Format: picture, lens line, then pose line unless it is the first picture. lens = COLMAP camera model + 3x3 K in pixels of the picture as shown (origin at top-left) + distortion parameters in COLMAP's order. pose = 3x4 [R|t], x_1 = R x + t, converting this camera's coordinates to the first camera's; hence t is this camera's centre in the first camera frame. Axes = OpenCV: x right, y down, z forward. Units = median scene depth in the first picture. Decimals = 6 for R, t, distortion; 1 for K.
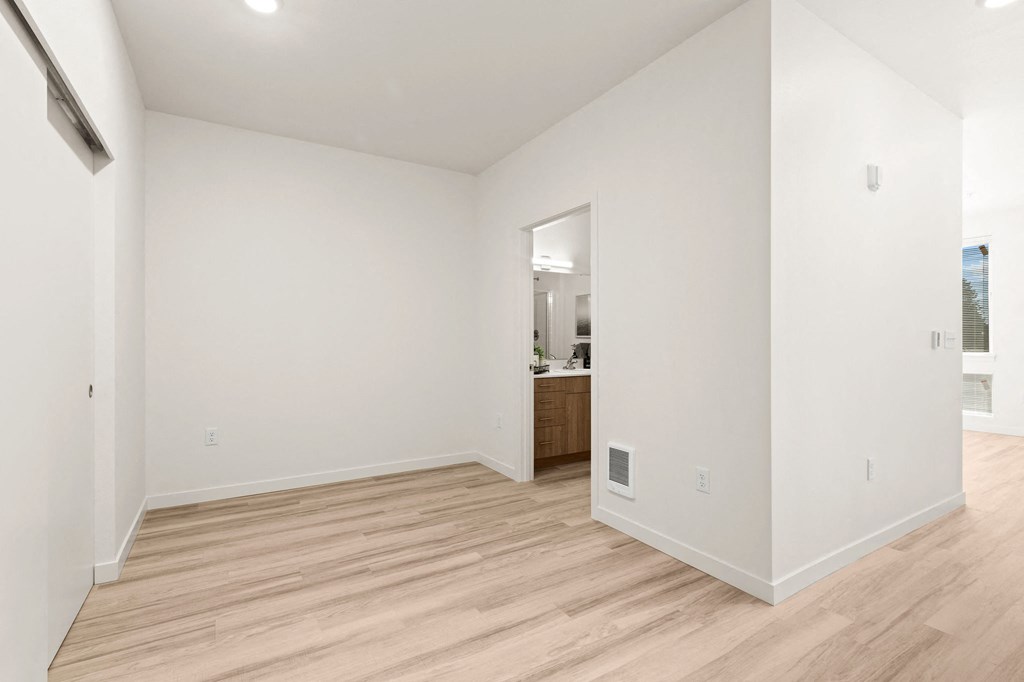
lens RADIAL K [[466.2, 0, 508.1], [0, 466.2, 339.8], [0, 0, 1]] dist [0.000621, -0.000367]
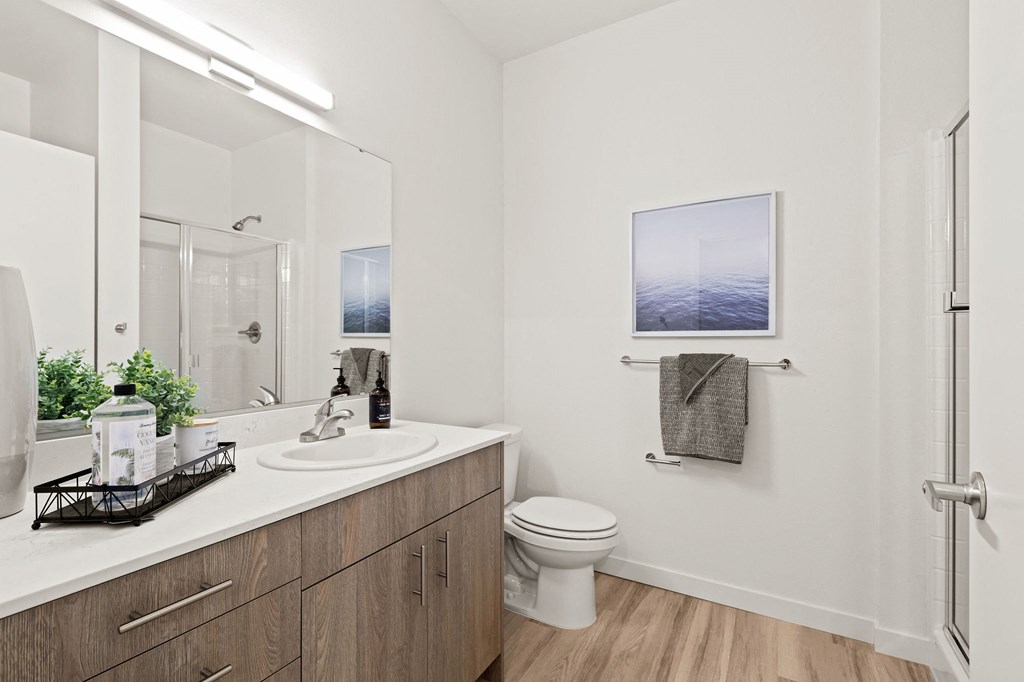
lens RADIAL K [[466.2, 0, 508.1], [0, 466.2, 339.8], [0, 0, 1]] dist [0.000621, -0.000367]
pose [[0.879499, -0.001360, 0.475899, 0.139895], [0.003559, 0.999987, -0.003719, 0.000978], [-0.475888, 0.004964, 0.879492, 1.022087]]
